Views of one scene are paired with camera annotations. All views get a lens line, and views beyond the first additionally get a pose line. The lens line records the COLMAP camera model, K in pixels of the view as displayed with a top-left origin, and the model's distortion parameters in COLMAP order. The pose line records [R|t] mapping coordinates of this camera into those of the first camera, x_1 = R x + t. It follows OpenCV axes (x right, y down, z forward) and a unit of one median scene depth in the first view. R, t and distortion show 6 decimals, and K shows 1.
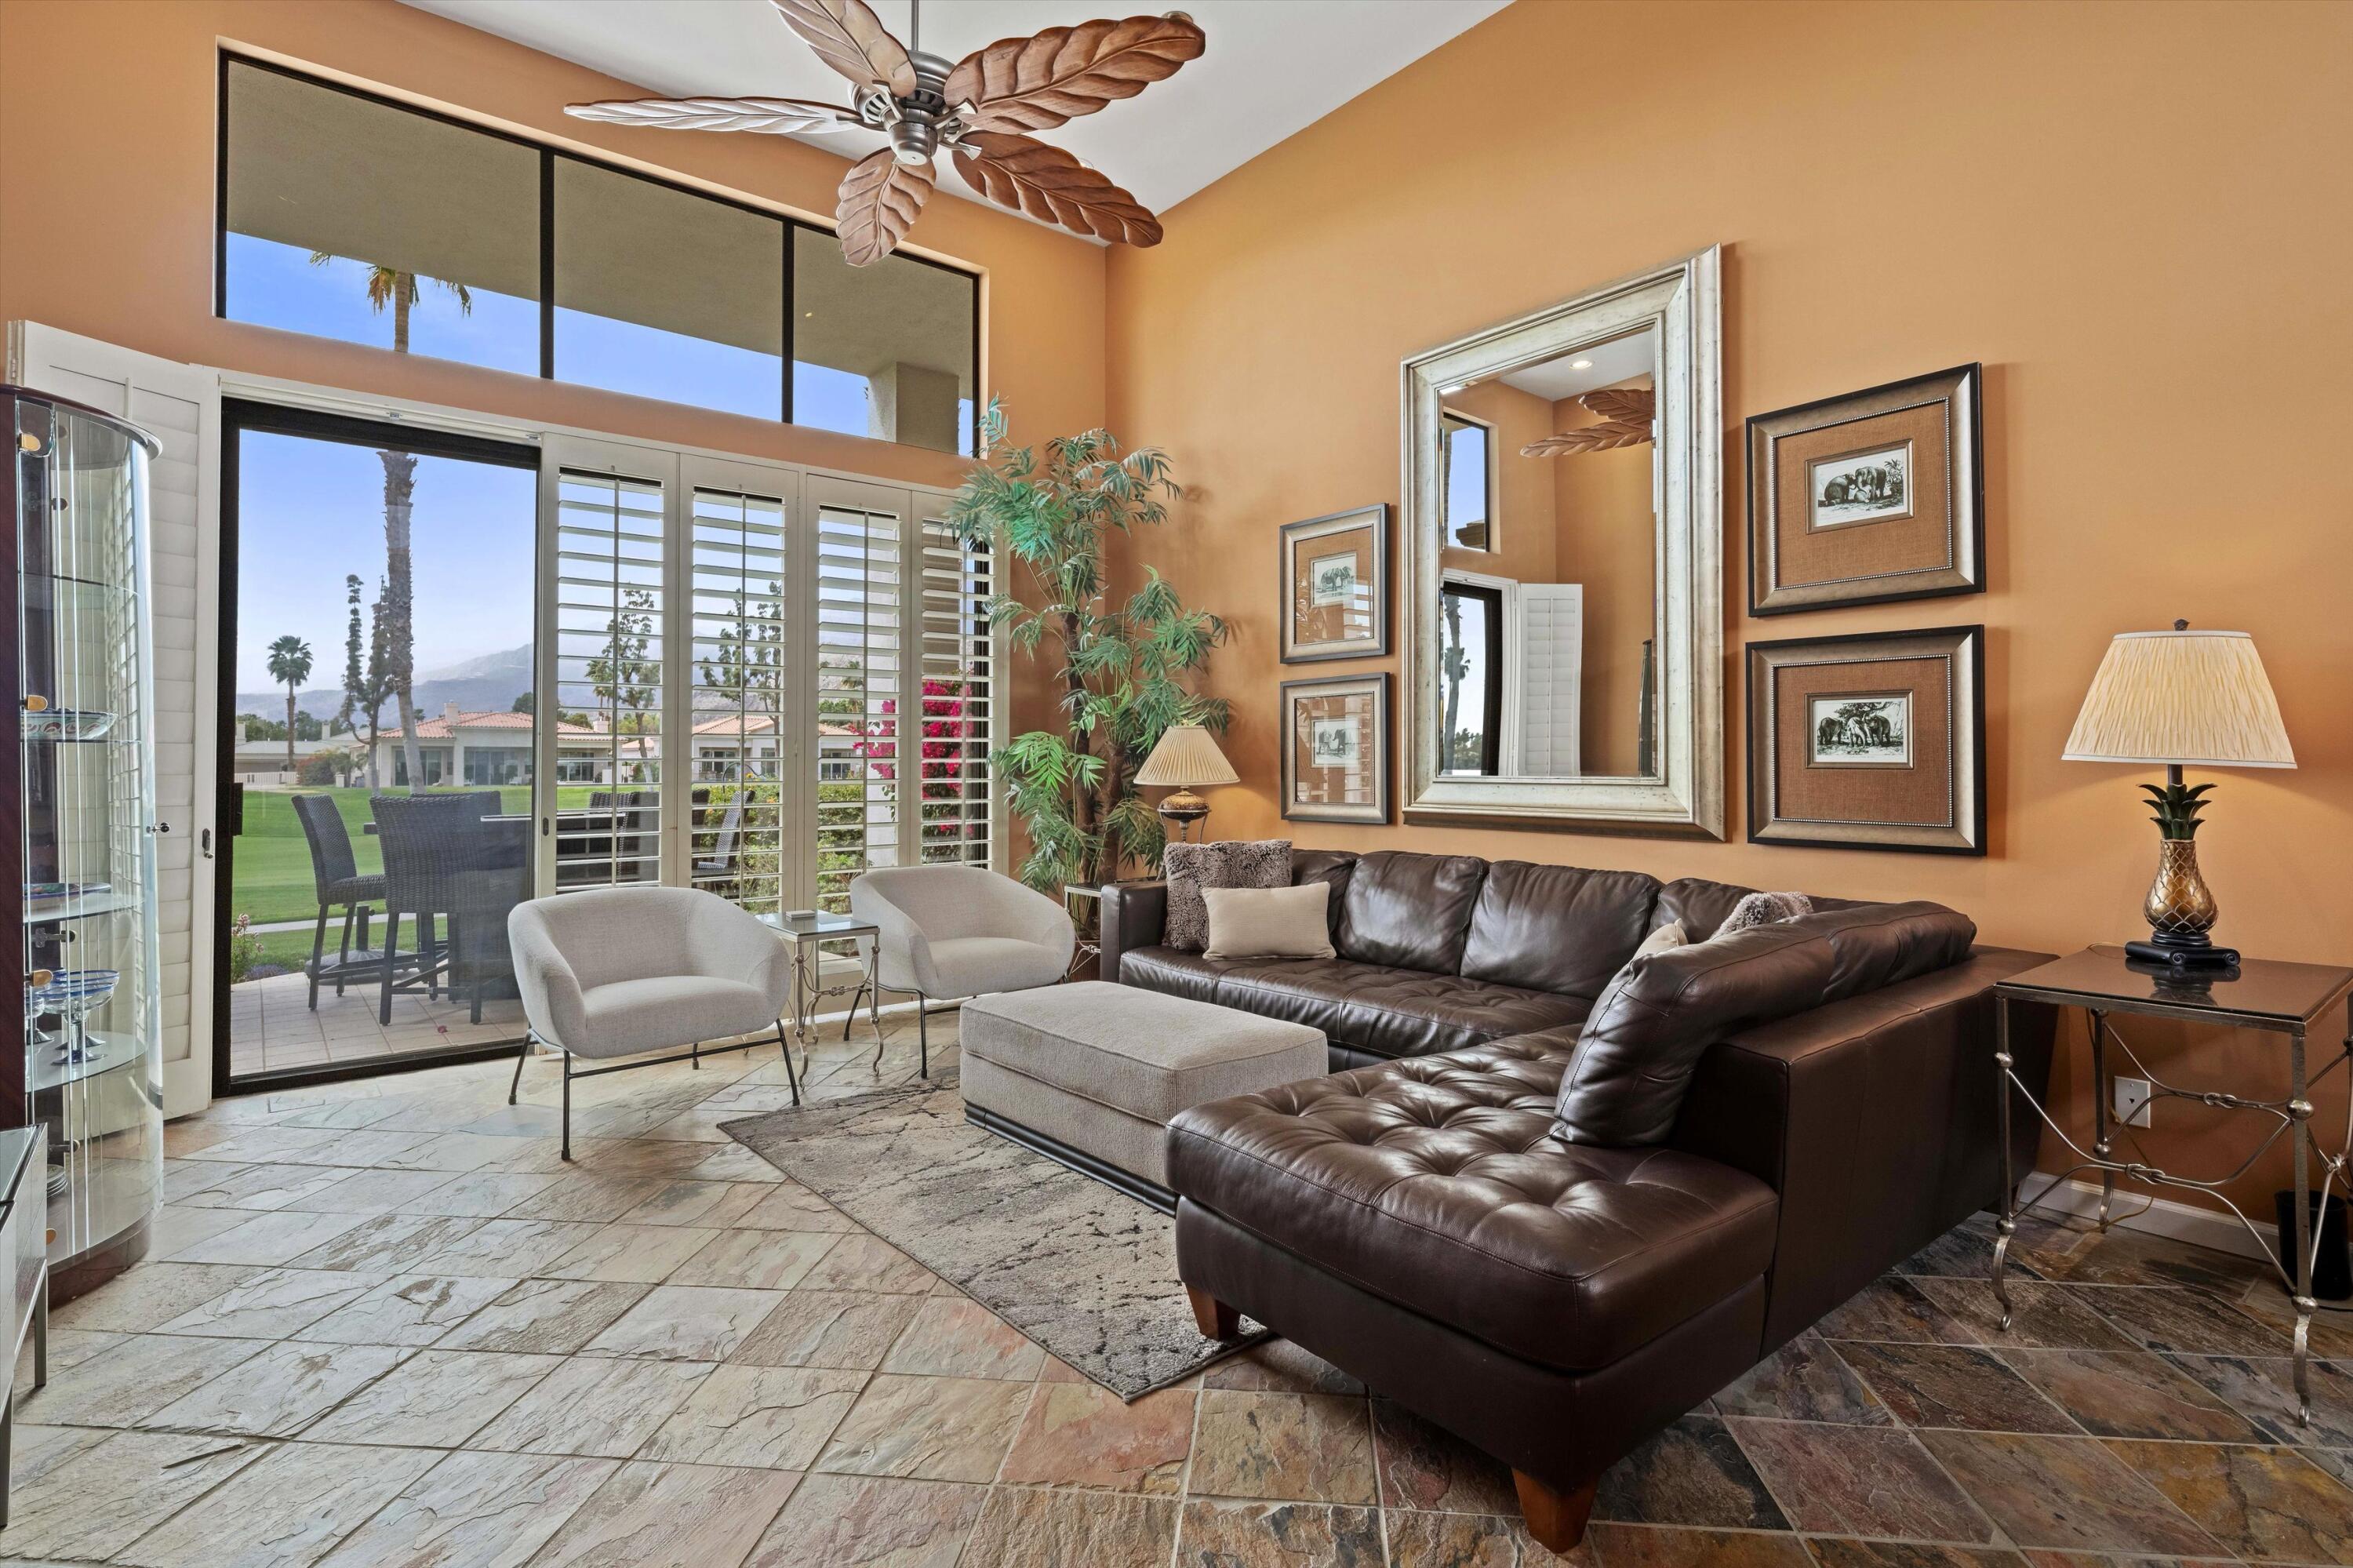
lens RADIAL K [[1151.5, 0, 1175.1], [0, 1151.5, 742.7], [0, 0, 1]] dist [-0.000357, -0.000166]
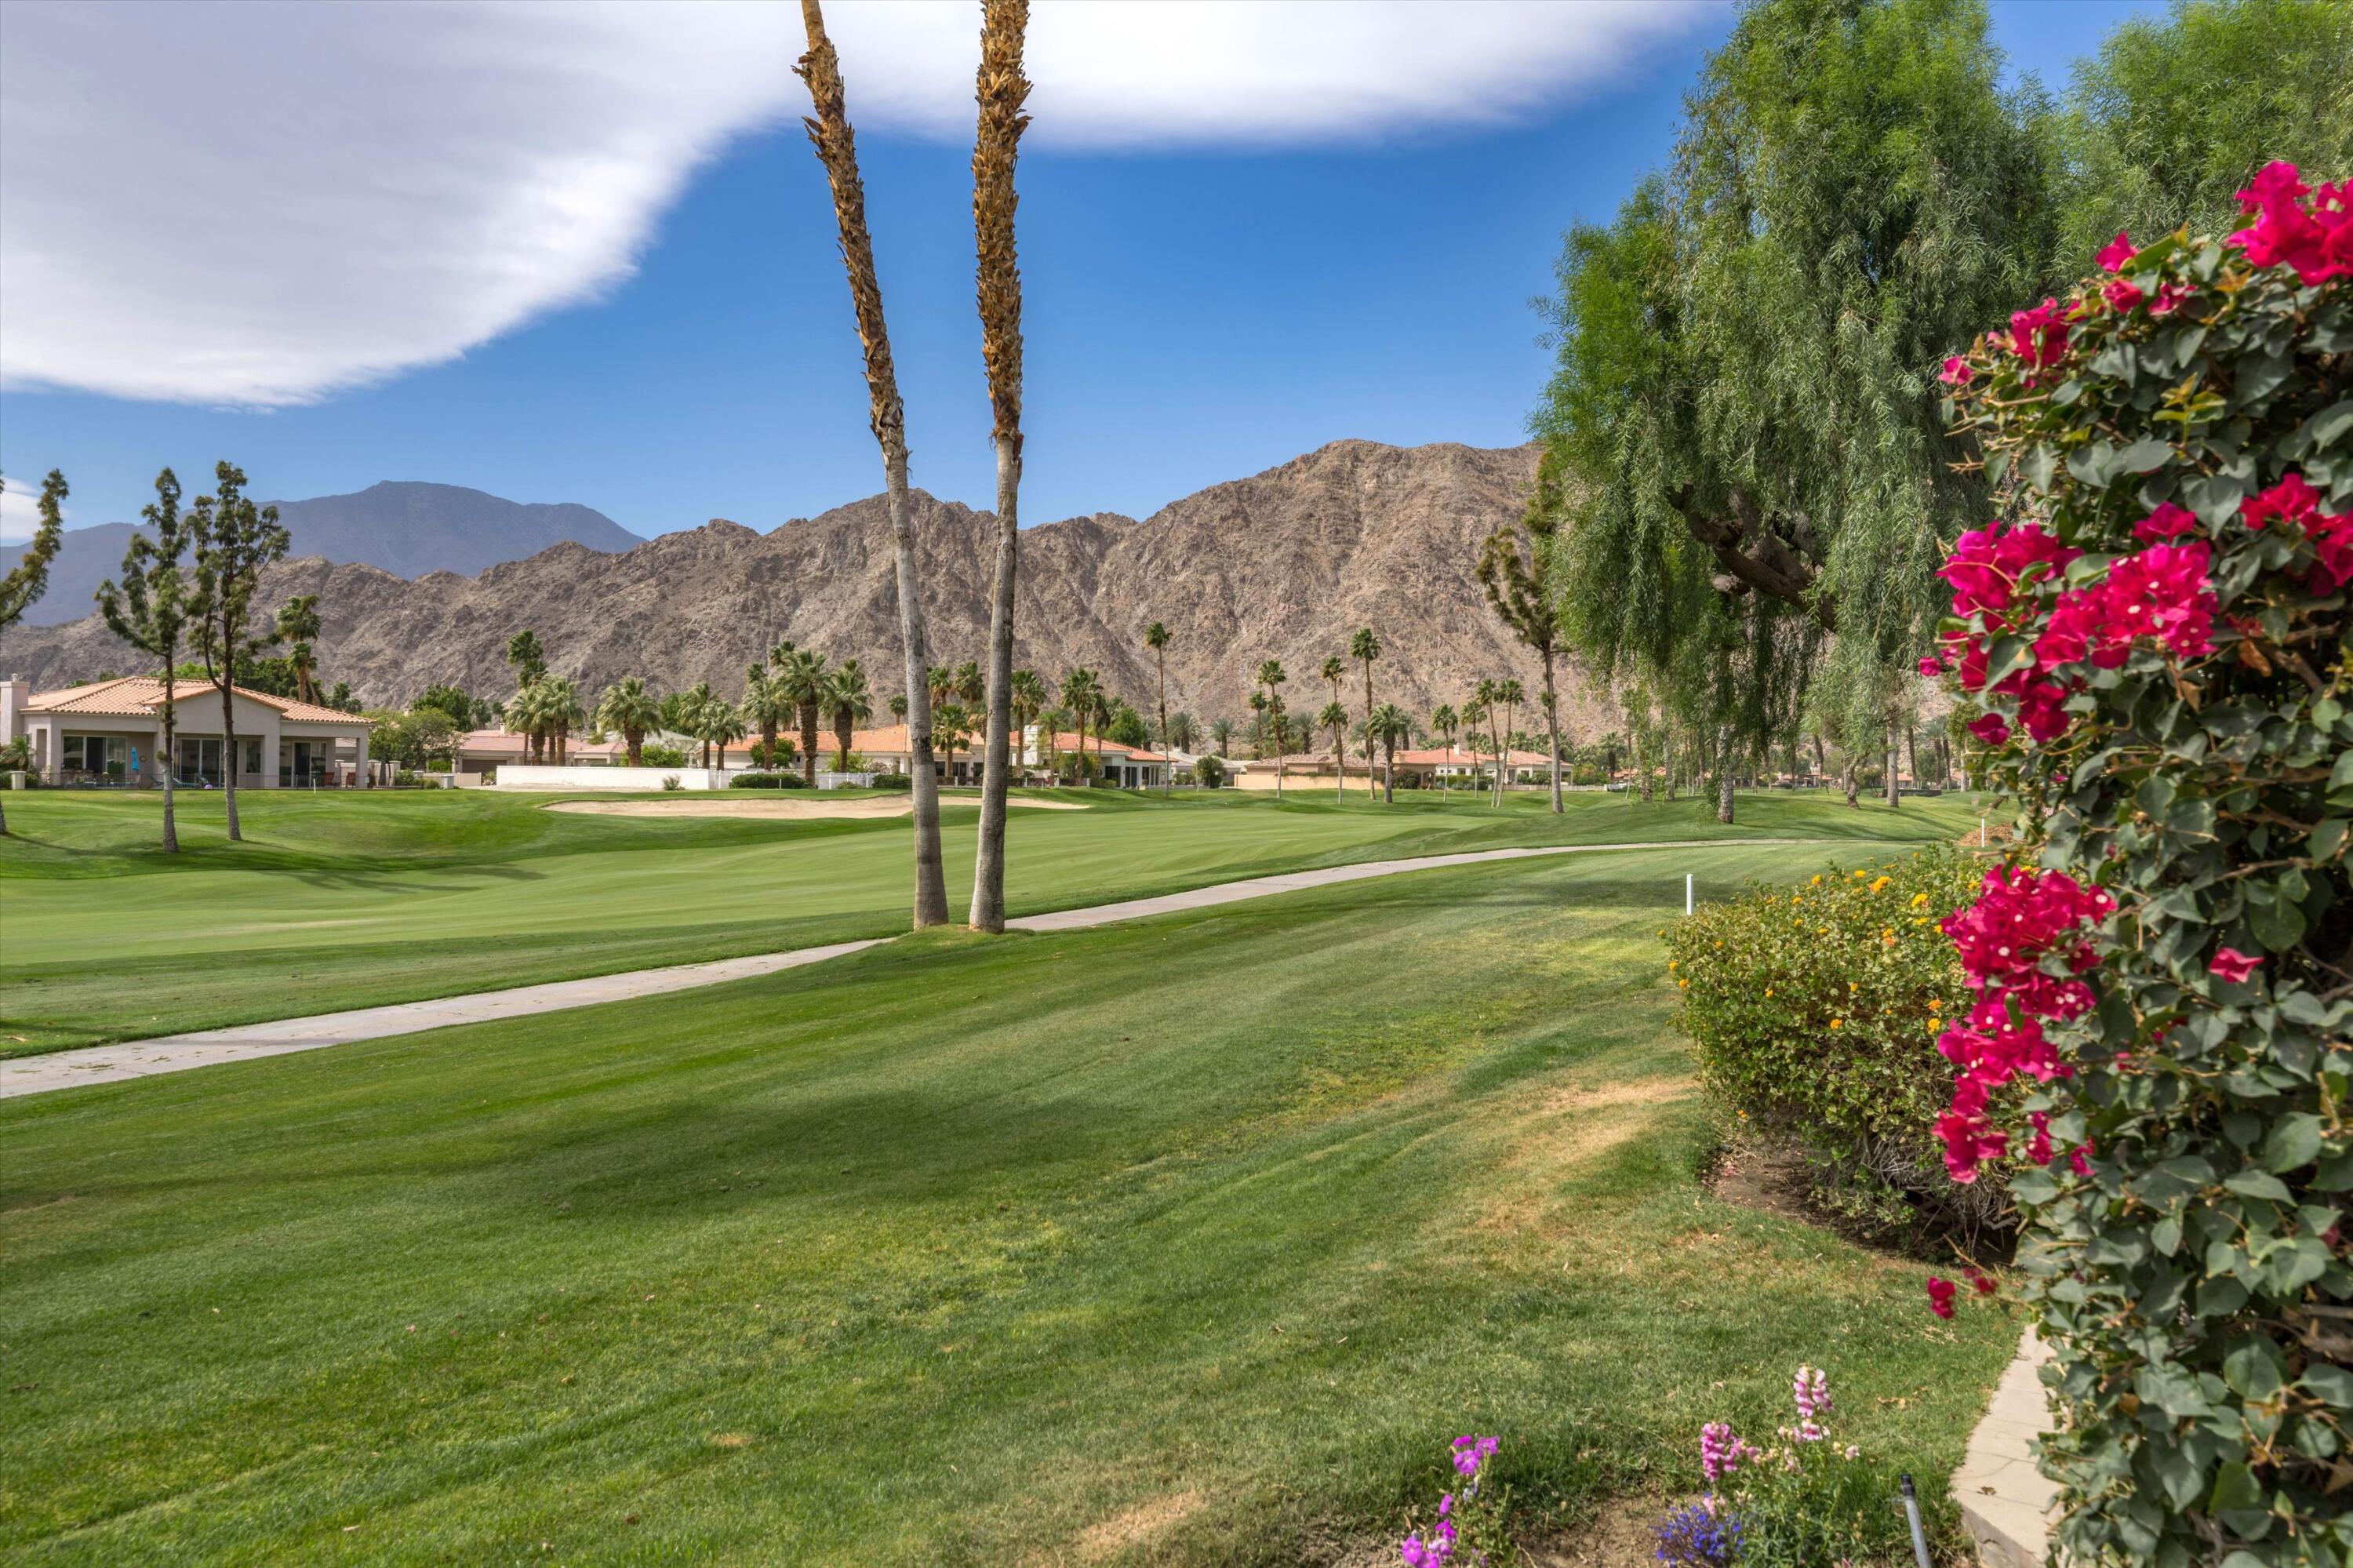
lens RADIAL K [[1564.5, 0, 1178.7], [0, 1564.5, 780.5], [0, 0, 1]] dist [-0.006791, 0.007098]
pose [[0.961222, 0.013767, 0.275432, -1.458810], [-0.020692, 0.999538, 0.022252, 0.002478], [-0.274998, -0.027089, 0.961063, 0.920571]]
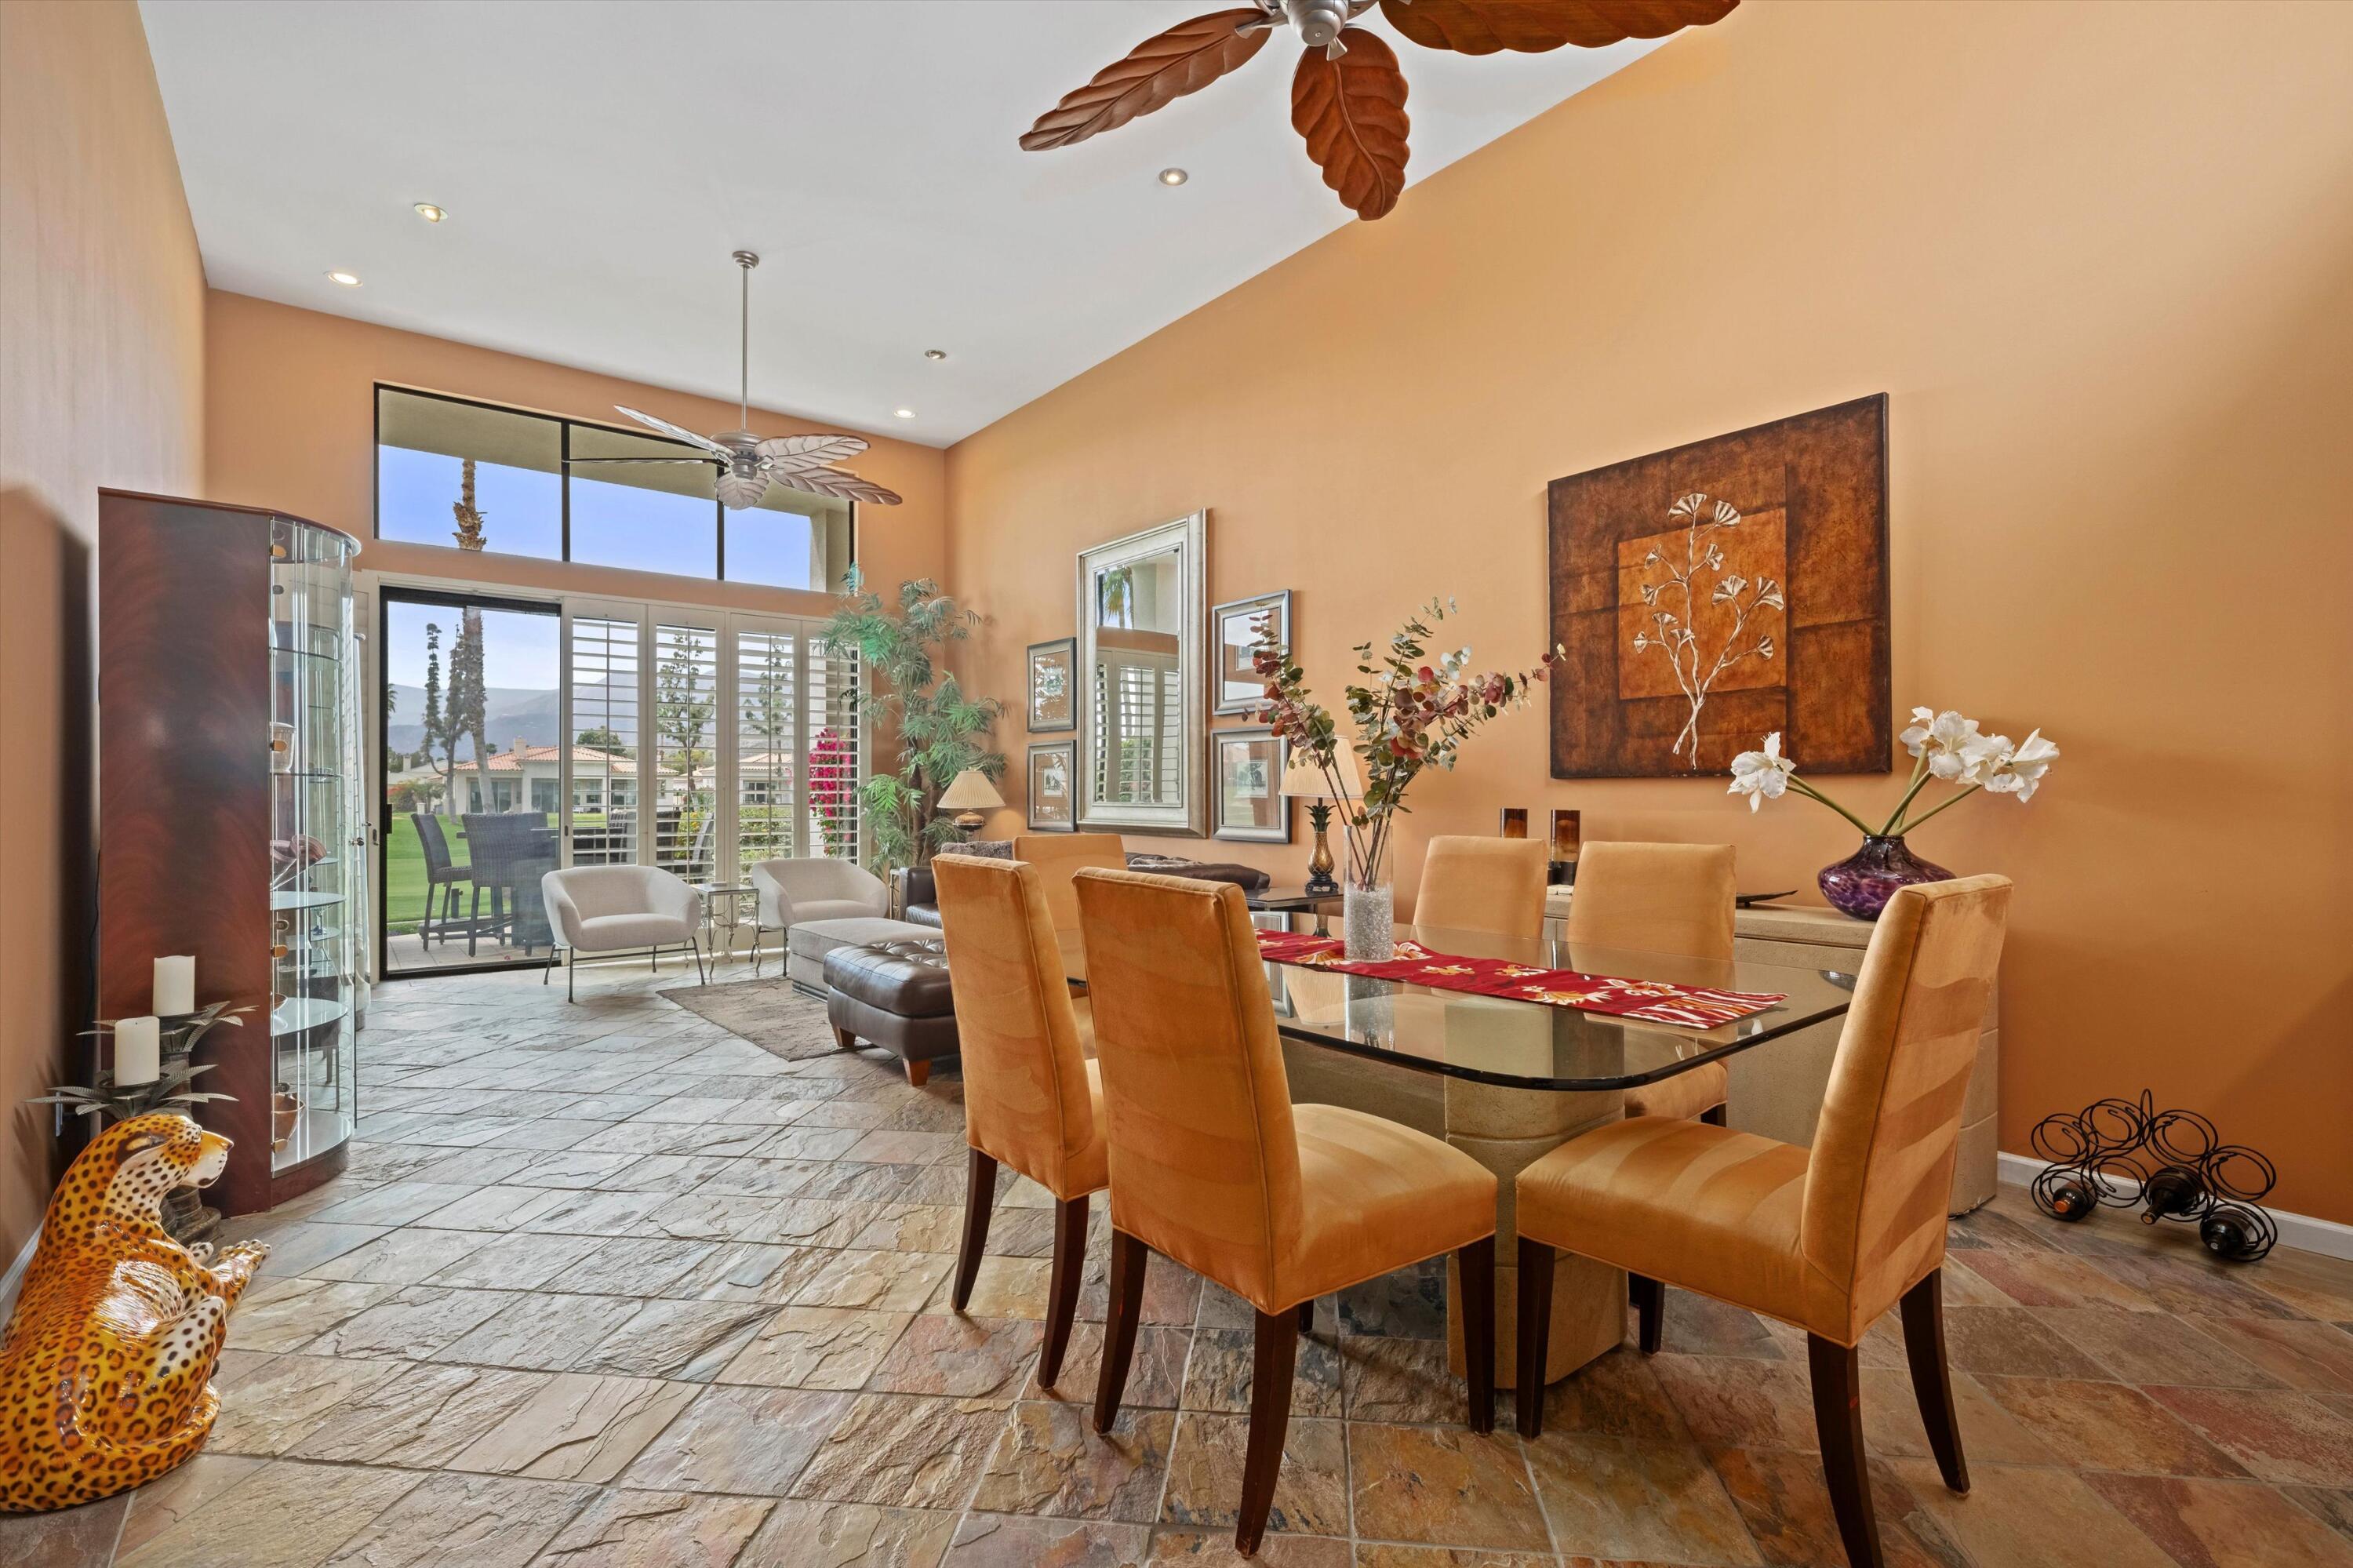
lens RADIAL K [[1062.9, 0, 1193.3], [0, 1062.9, 794.9], [0, 0, 1]] dist [-0.011435, -0.000331]
pose [[0.999985, 0.002243, 0.004959, 0.278803], [-0.002333, 0.999832, 0.018176, -0.008045], [-0.004917, -0.018187, 0.999823, -0.424783]]
